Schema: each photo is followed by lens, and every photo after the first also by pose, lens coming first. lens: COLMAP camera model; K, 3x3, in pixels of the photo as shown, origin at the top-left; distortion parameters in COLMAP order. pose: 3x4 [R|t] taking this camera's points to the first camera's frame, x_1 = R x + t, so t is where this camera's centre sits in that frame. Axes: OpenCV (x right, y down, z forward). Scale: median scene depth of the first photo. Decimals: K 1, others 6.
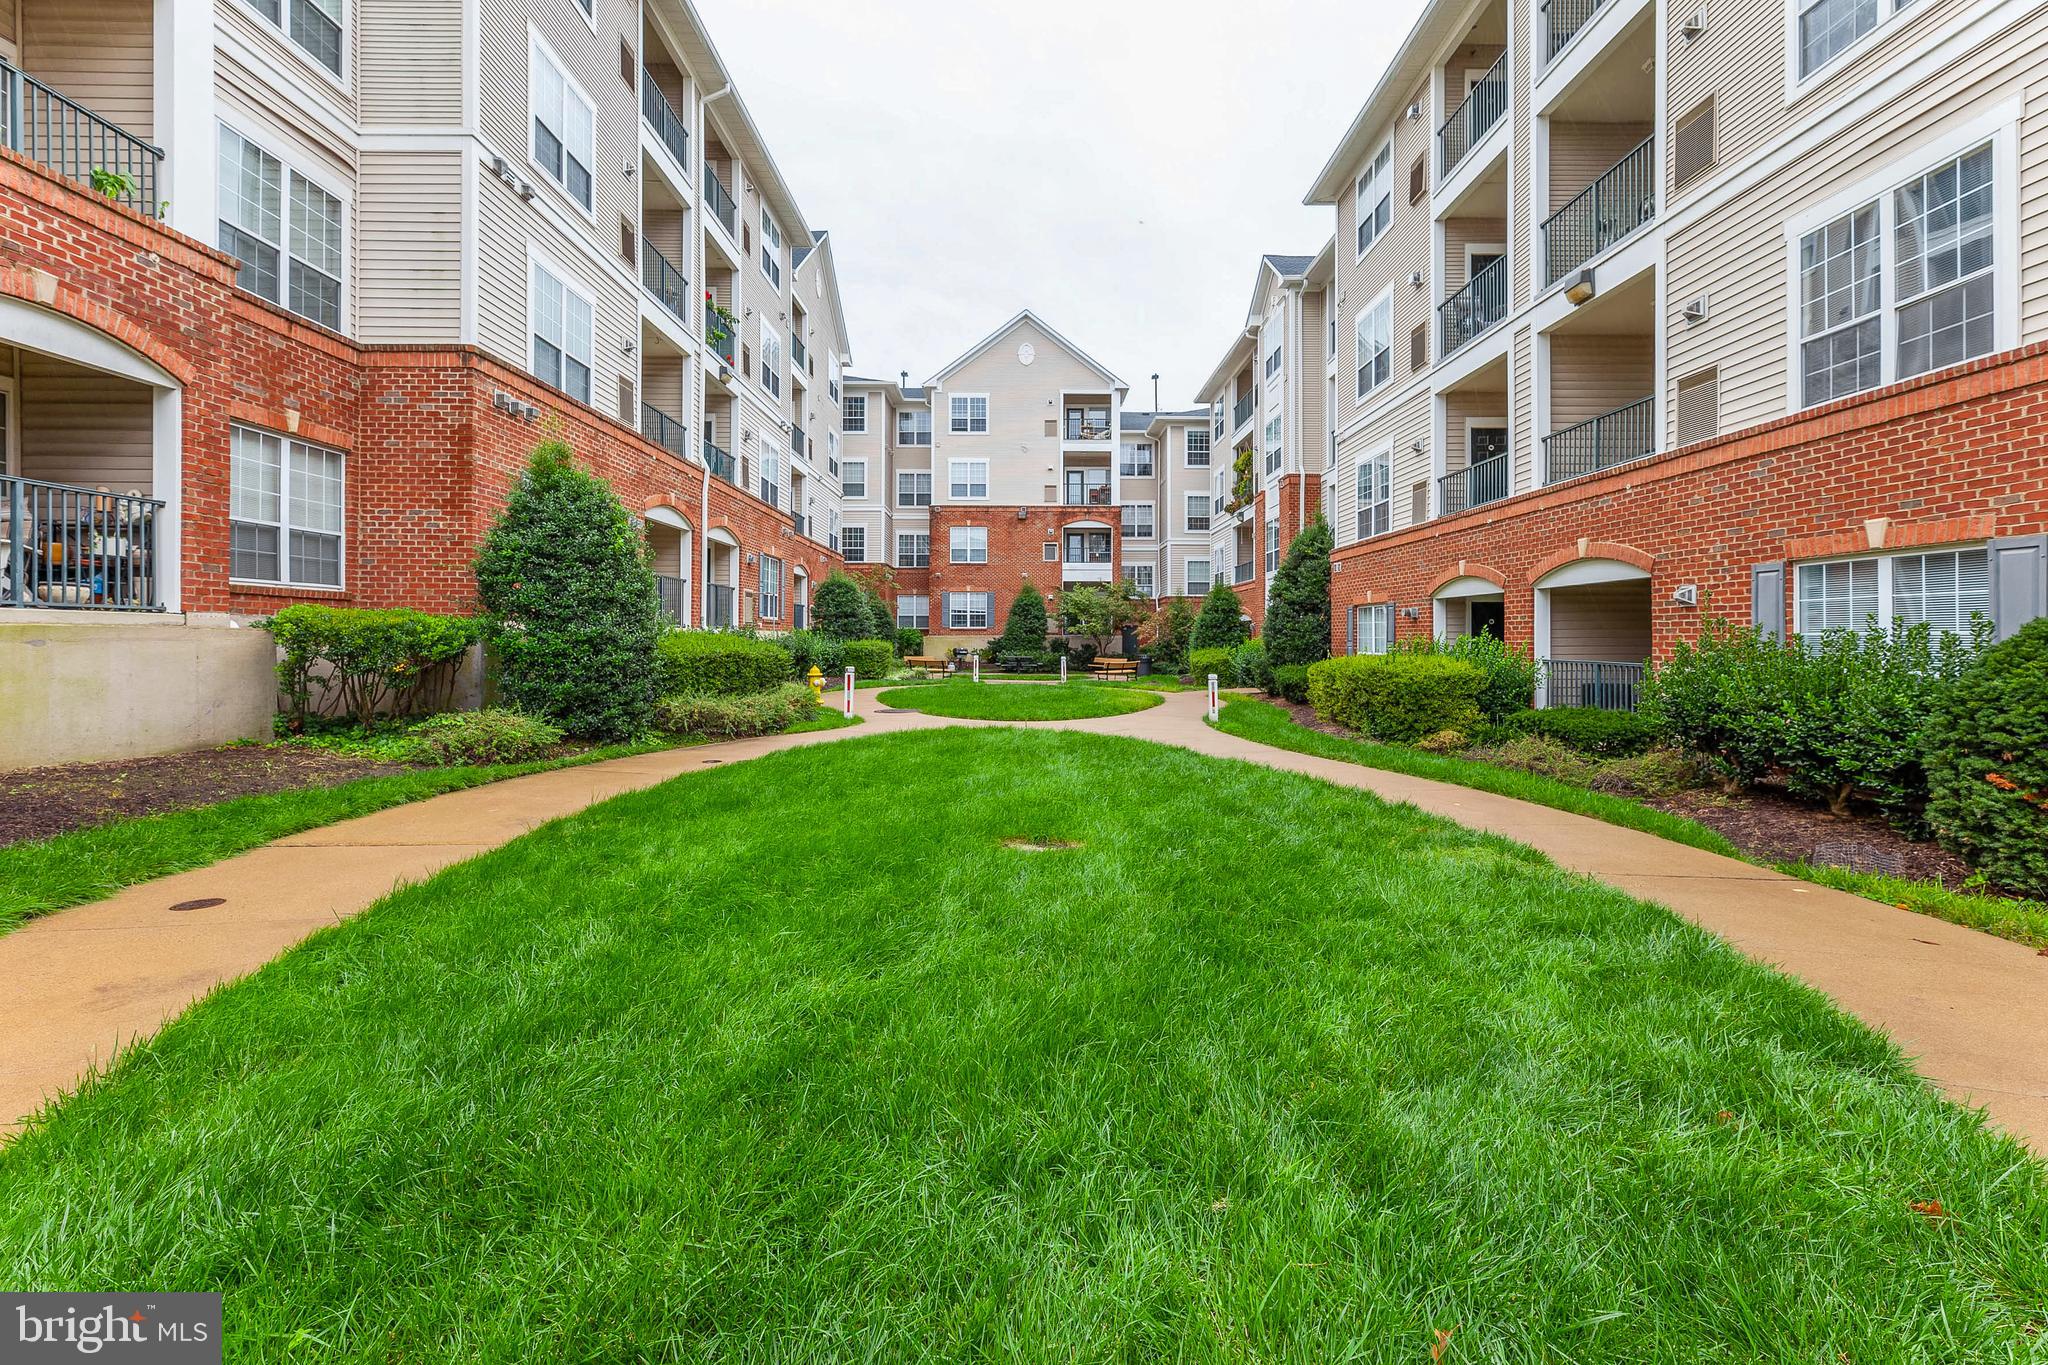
lens RADIAL K [[835.3, 0, 1032.8], [0, 835.3, 660.2], [0, 0, 1]] dist [0.004119, 0.000358]
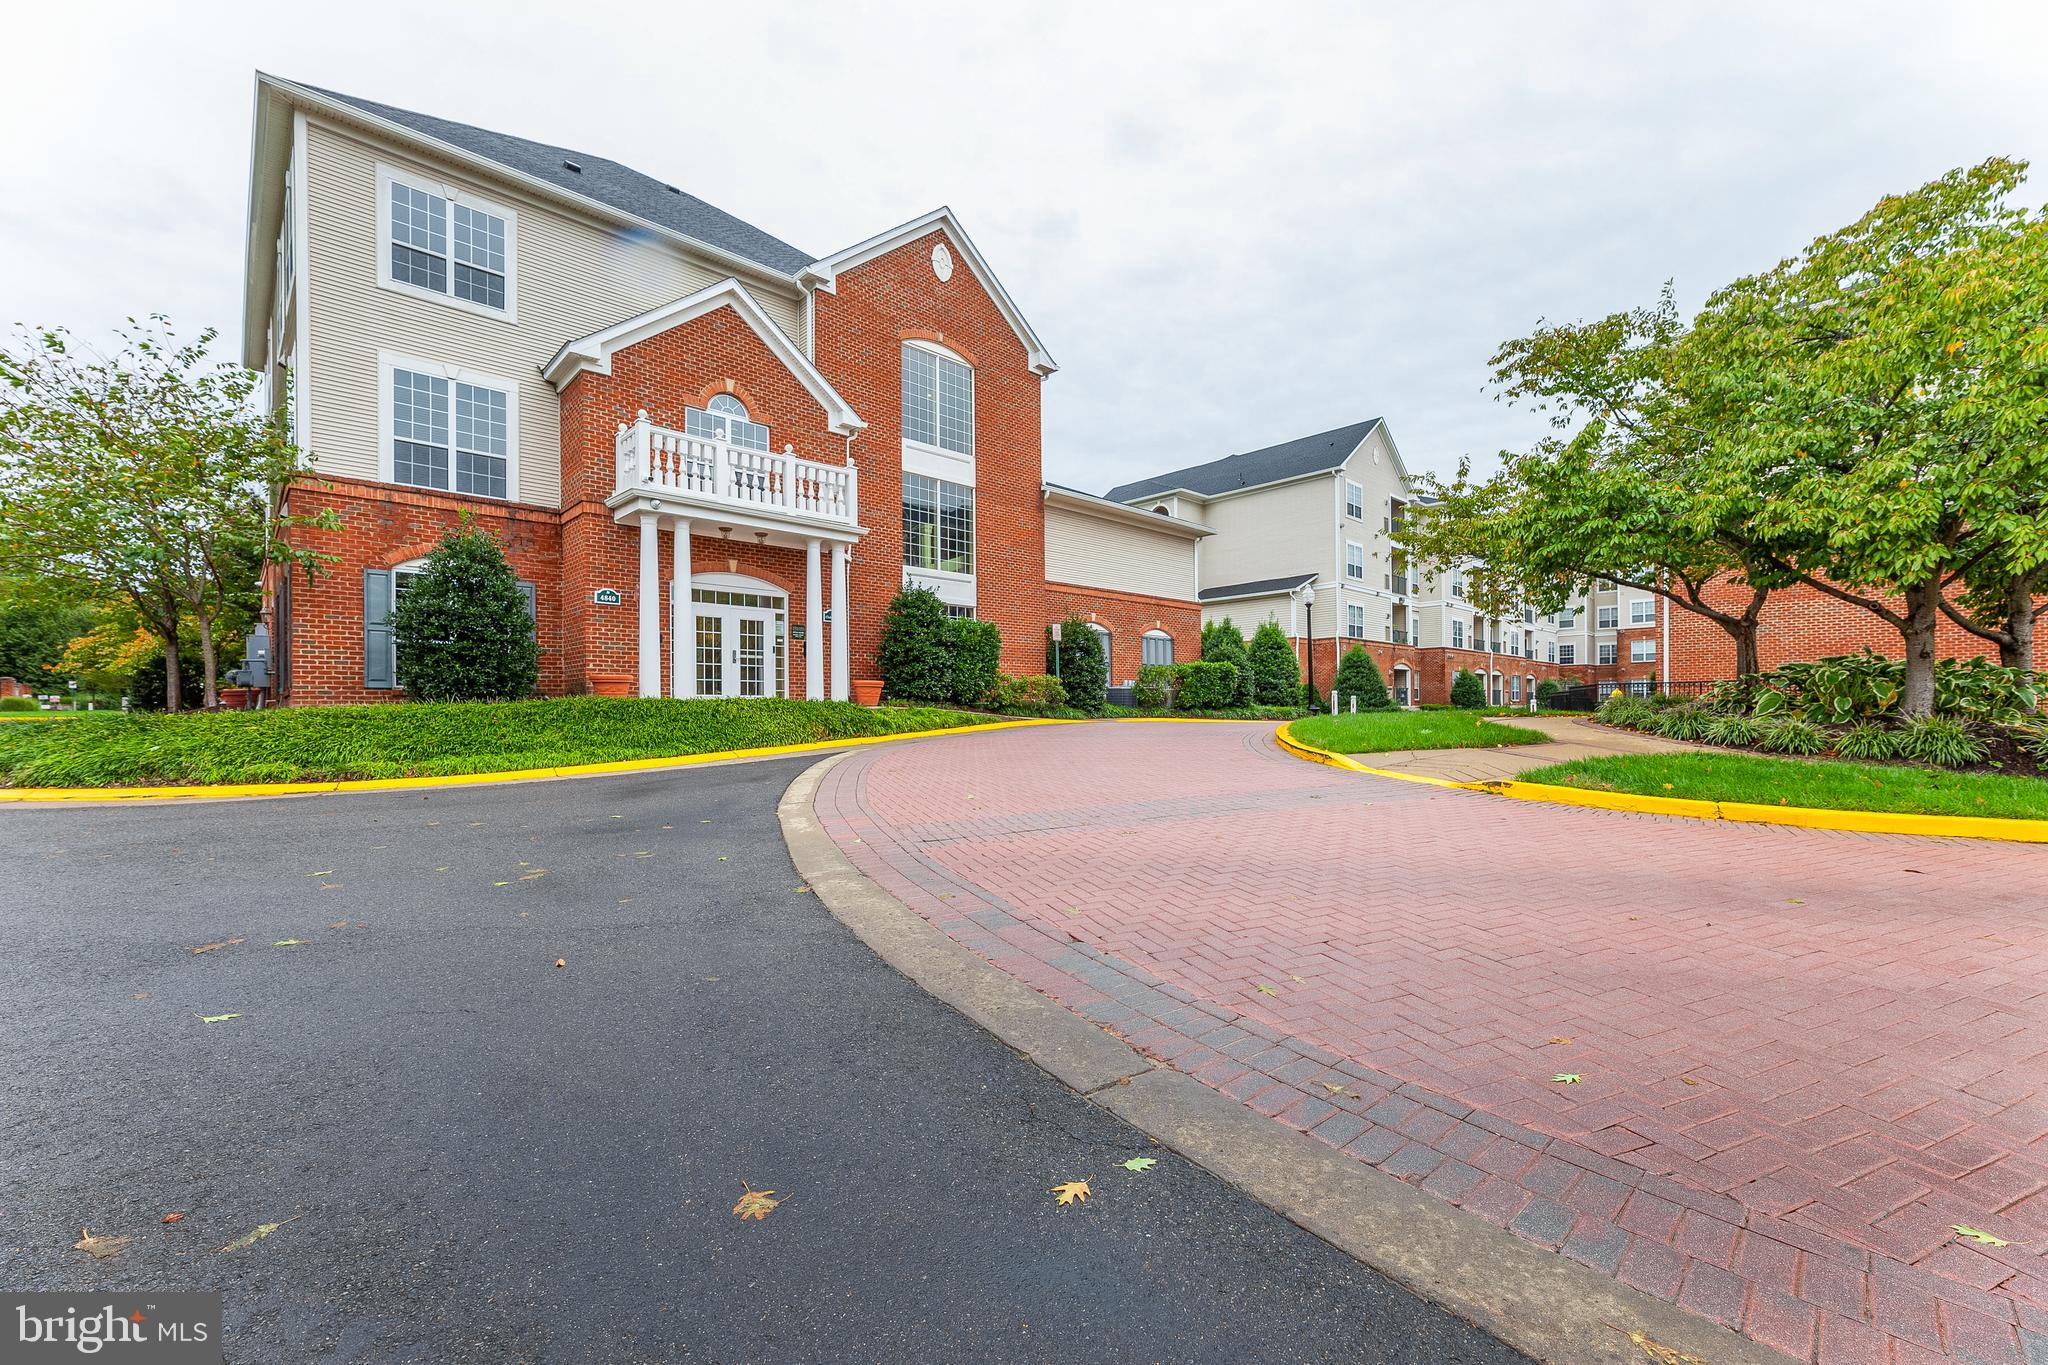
lens RADIAL K [[837.3, 0, 1035.2], [0, 837.3, 687.0], [0, 0, 1]] dist [-0.000694, 0.000061]
pose [[0.672511, -0.026670, -0.739606, 0.492400], [-0.008249, 0.999018, -0.043526, 0.029443], [0.740041, 0.035372, 0.671631, -1.505566]]
